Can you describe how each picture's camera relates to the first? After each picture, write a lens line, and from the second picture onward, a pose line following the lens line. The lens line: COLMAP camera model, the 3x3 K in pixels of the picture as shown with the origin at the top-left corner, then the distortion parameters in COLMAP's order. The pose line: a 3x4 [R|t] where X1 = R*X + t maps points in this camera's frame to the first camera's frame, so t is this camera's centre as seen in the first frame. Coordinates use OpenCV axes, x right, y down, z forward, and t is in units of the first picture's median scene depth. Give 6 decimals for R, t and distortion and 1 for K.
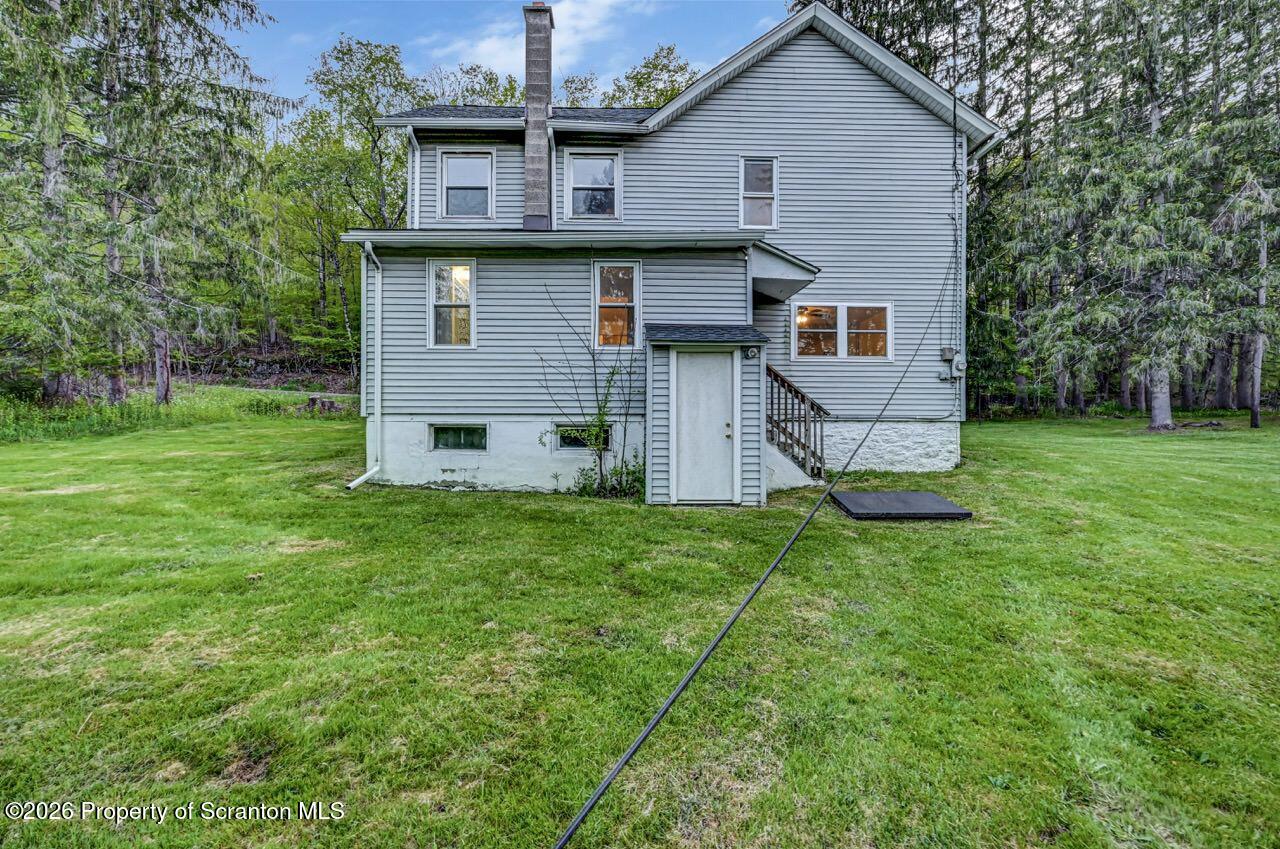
lens RADIAL K [[584.6, 0, 640.0], [0, 584.6, 442.2], [0, 0, 1]] dist [-0.000983, -0.000095]
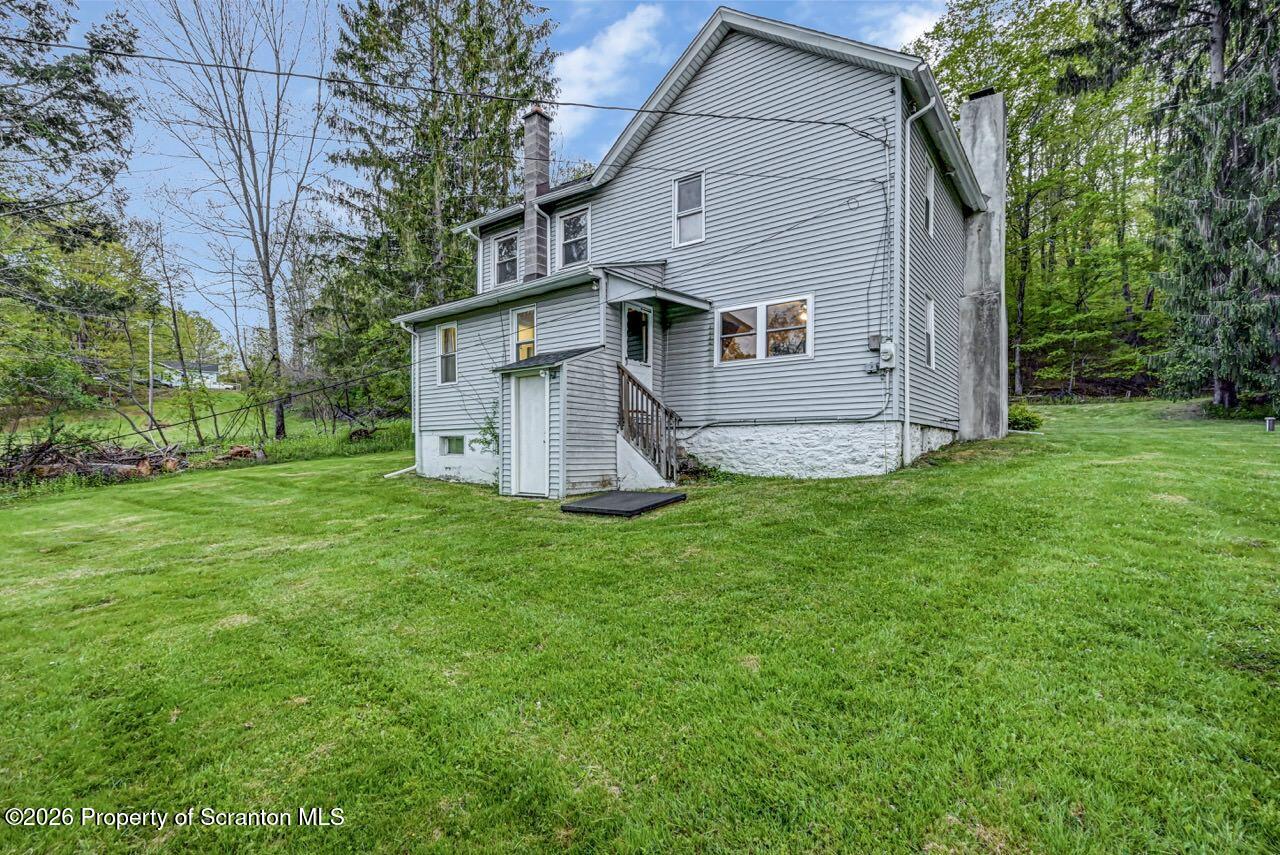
lens RADIAL K [[602.3, 0, 640.0], [0, 602.3, 454.7], [0, 0, 1]] dist [0.000836, 0.000075]
pose [[0.782817, -0.000879, -0.622251, 0.810239], [0.003707, 0.999988, 0.003250, 0.009263], [0.622241, -0.004851, 0.782811, 0.095655]]
